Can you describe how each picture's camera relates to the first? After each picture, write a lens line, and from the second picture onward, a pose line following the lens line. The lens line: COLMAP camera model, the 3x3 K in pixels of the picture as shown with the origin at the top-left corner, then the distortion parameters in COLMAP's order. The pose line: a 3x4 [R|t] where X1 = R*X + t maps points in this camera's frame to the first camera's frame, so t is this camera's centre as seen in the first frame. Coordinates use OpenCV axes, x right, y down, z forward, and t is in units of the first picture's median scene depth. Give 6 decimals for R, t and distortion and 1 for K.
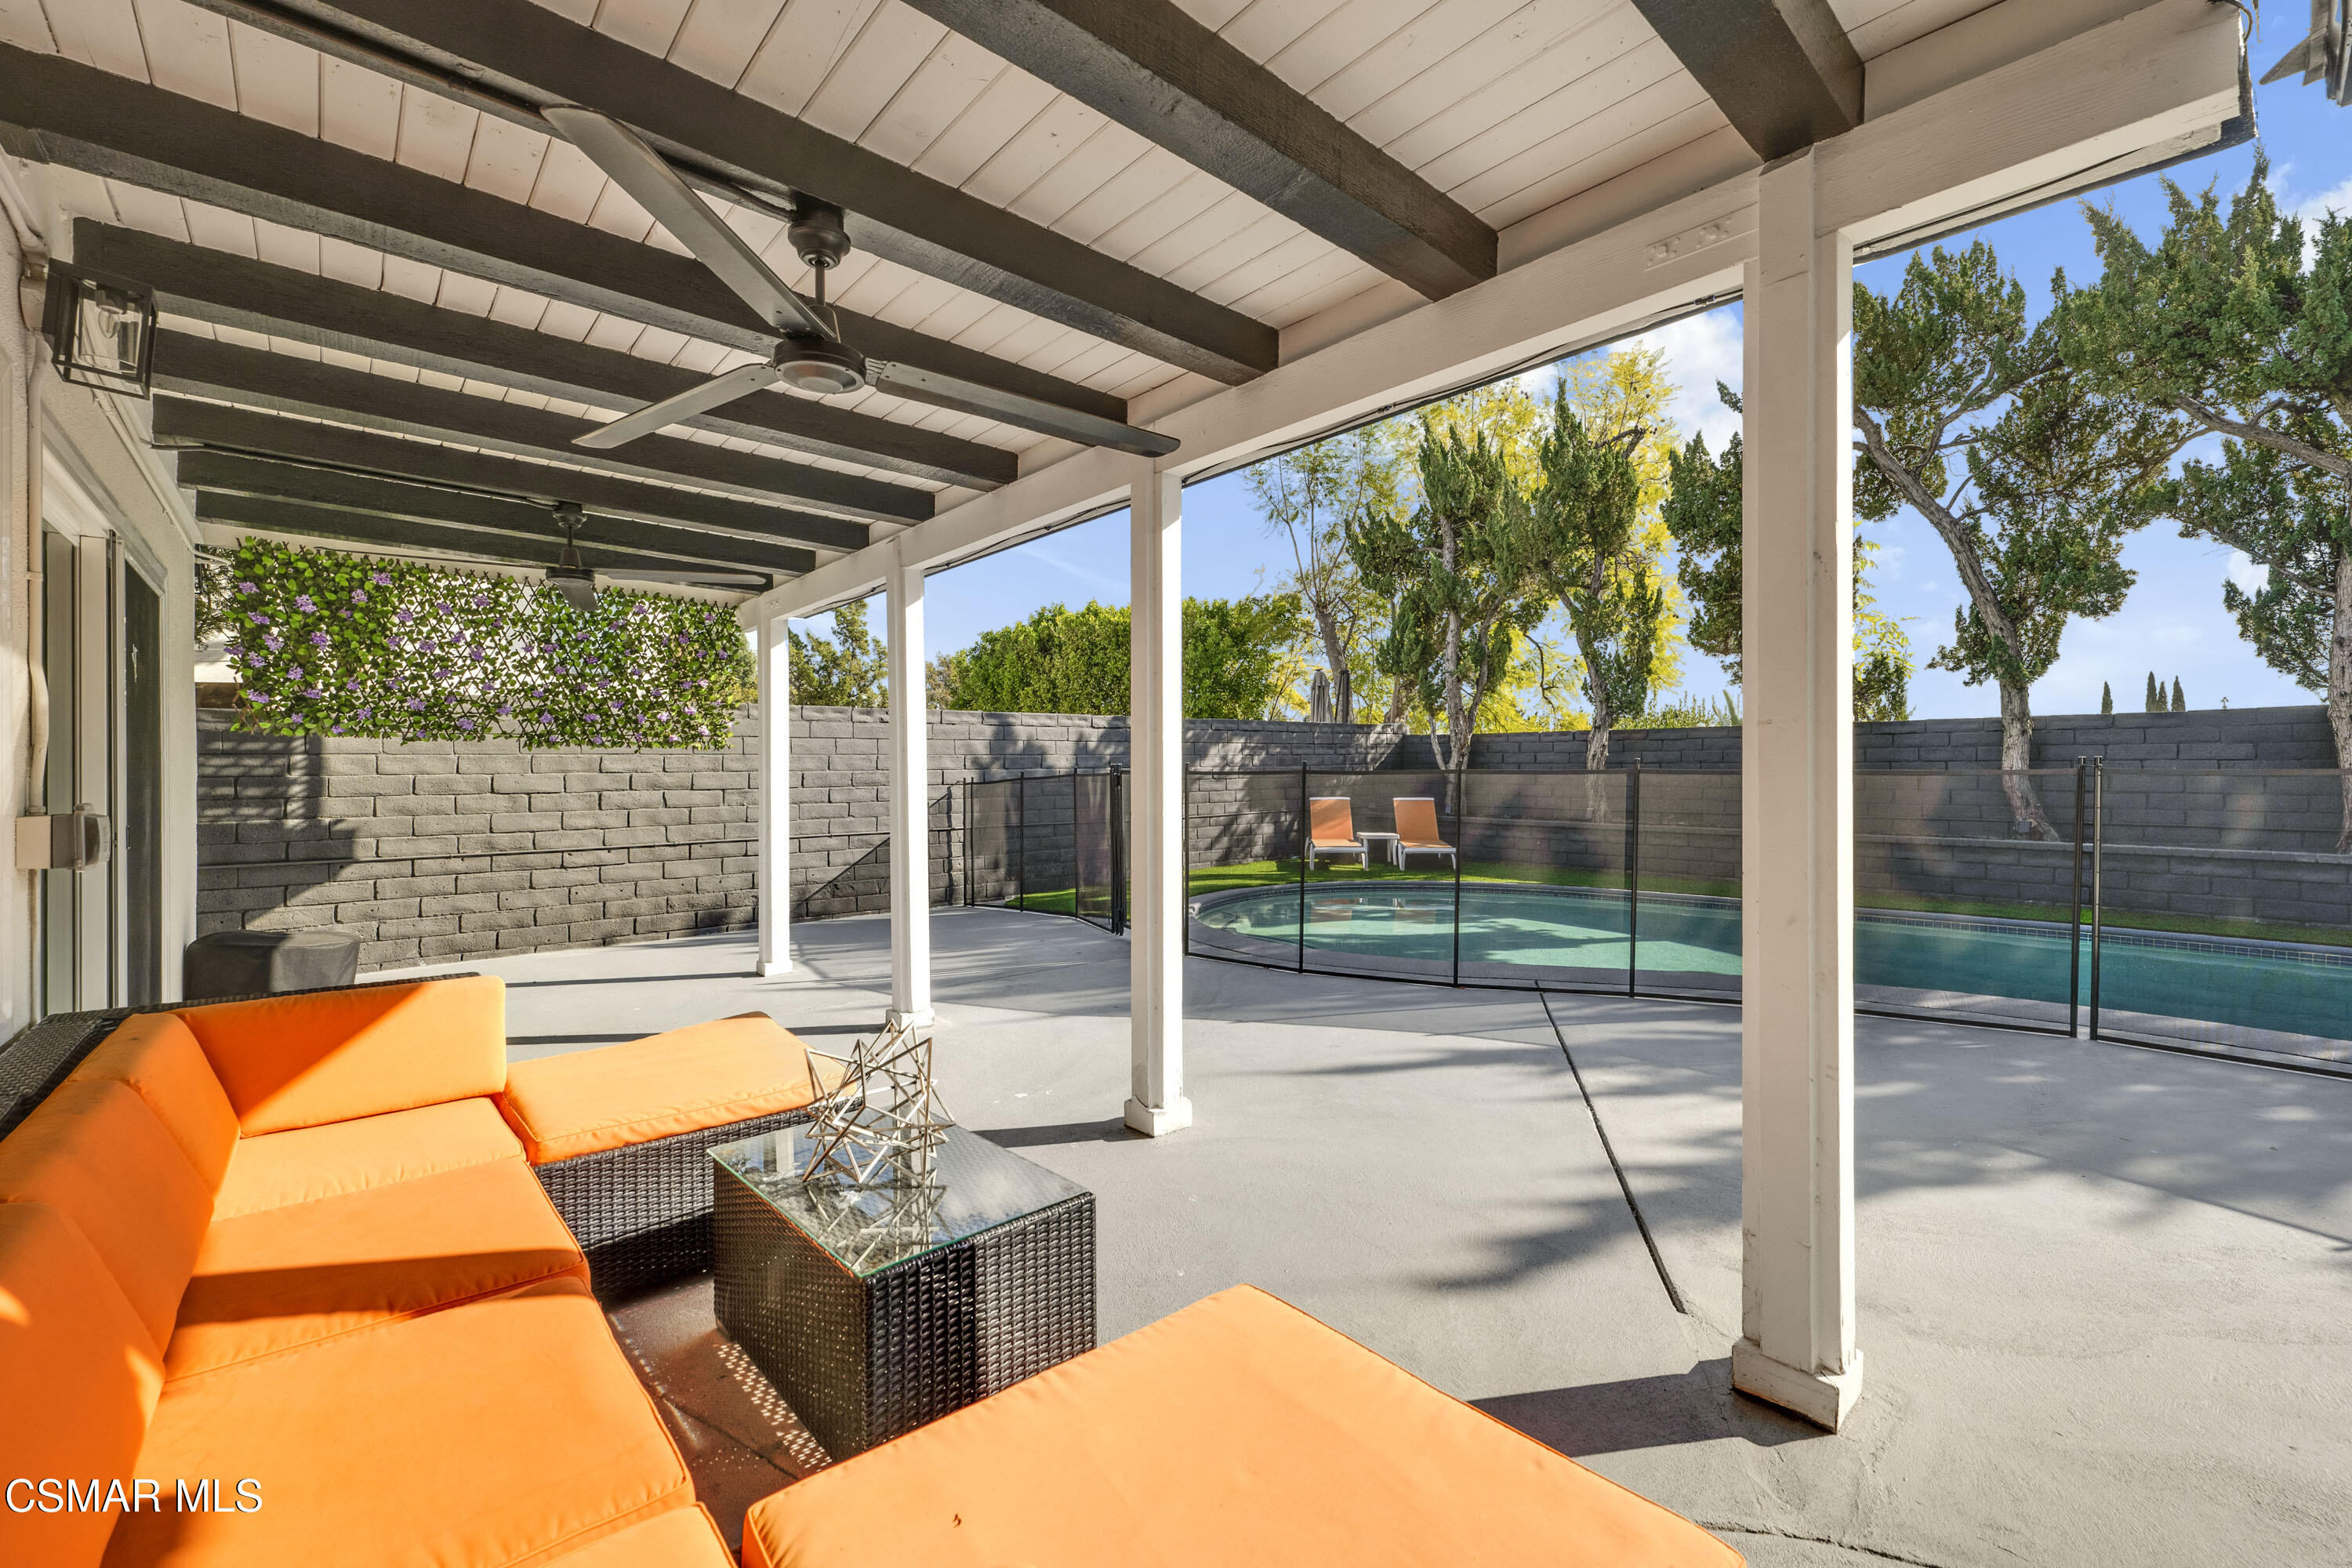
lens RADIAL K [[977.2, 0, 1181.8], [0, 977.2, 779.9], [0, 0, 1]] dist [-0.004264, -0.000259]
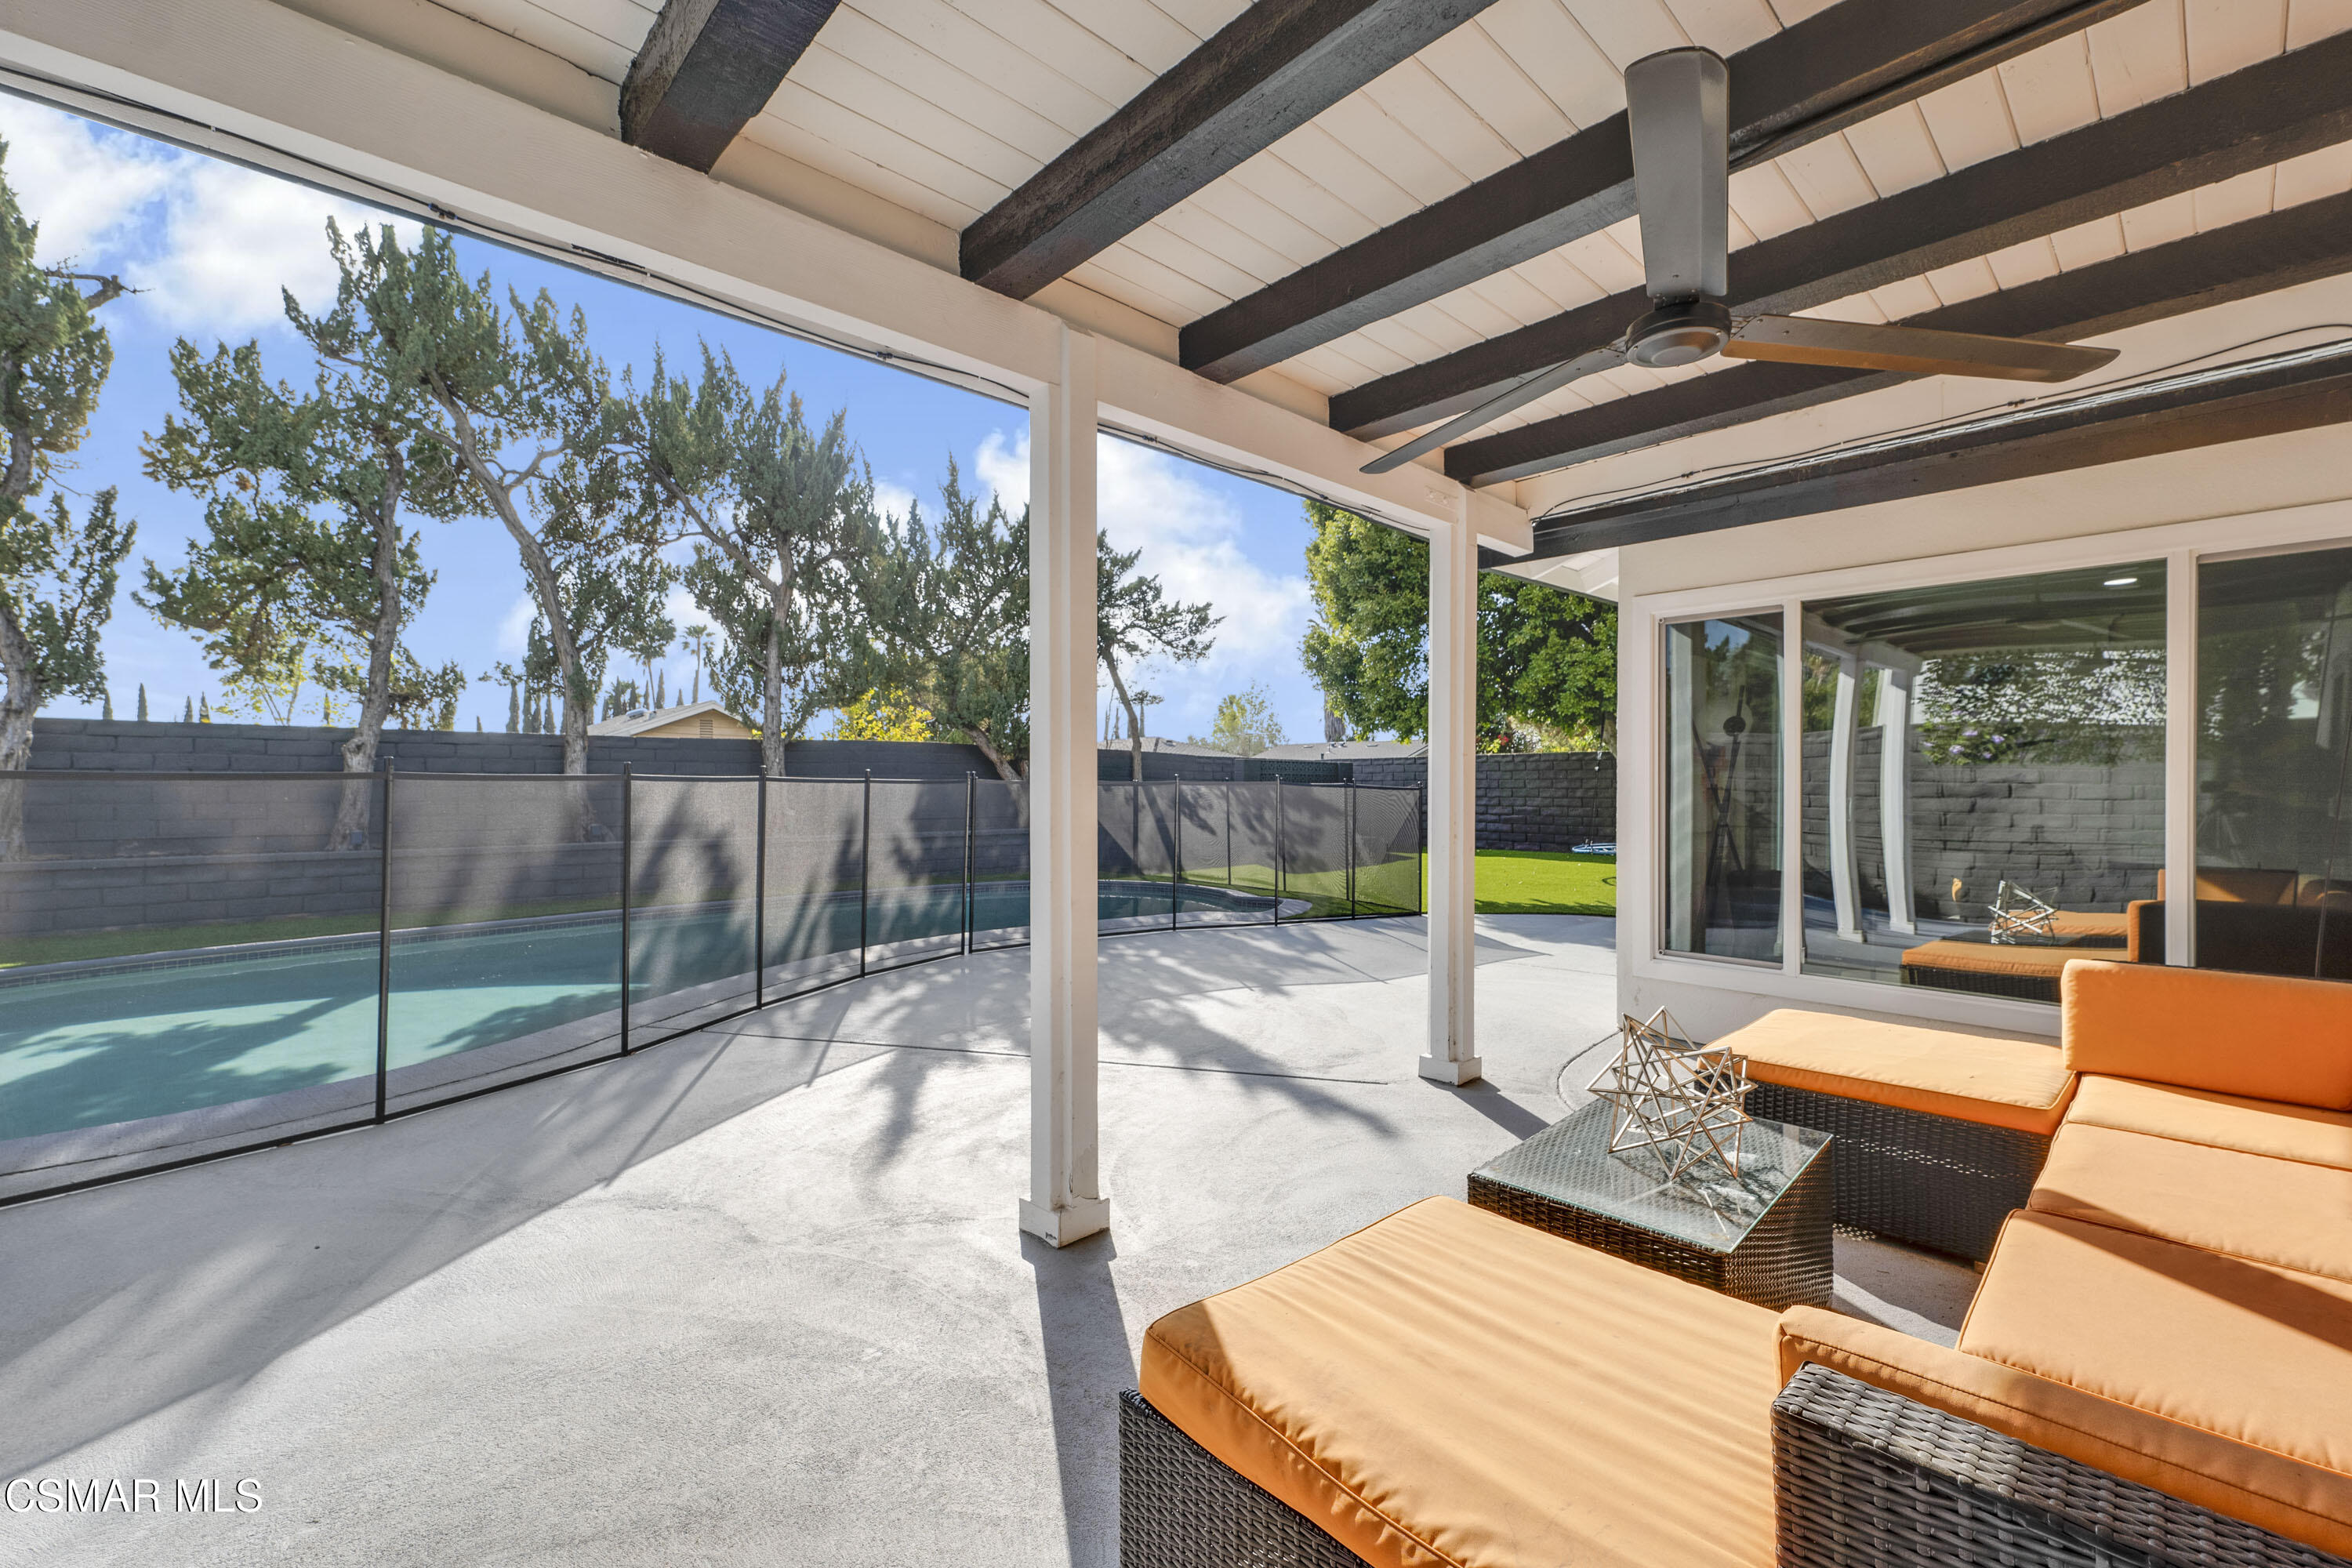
lens RADIAL K [[977.2, 0, 1181.8], [0, 977.2, 779.9], [0, 0, 1]] dist [-0.004264, -0.000259]
pose [[-0.031890, 0.003344, 0.999486, -0.659979], [0.010485, 0.999941, -0.003011, 0.003167], [-0.999436, 0.010383, -0.031923, 0.772039]]
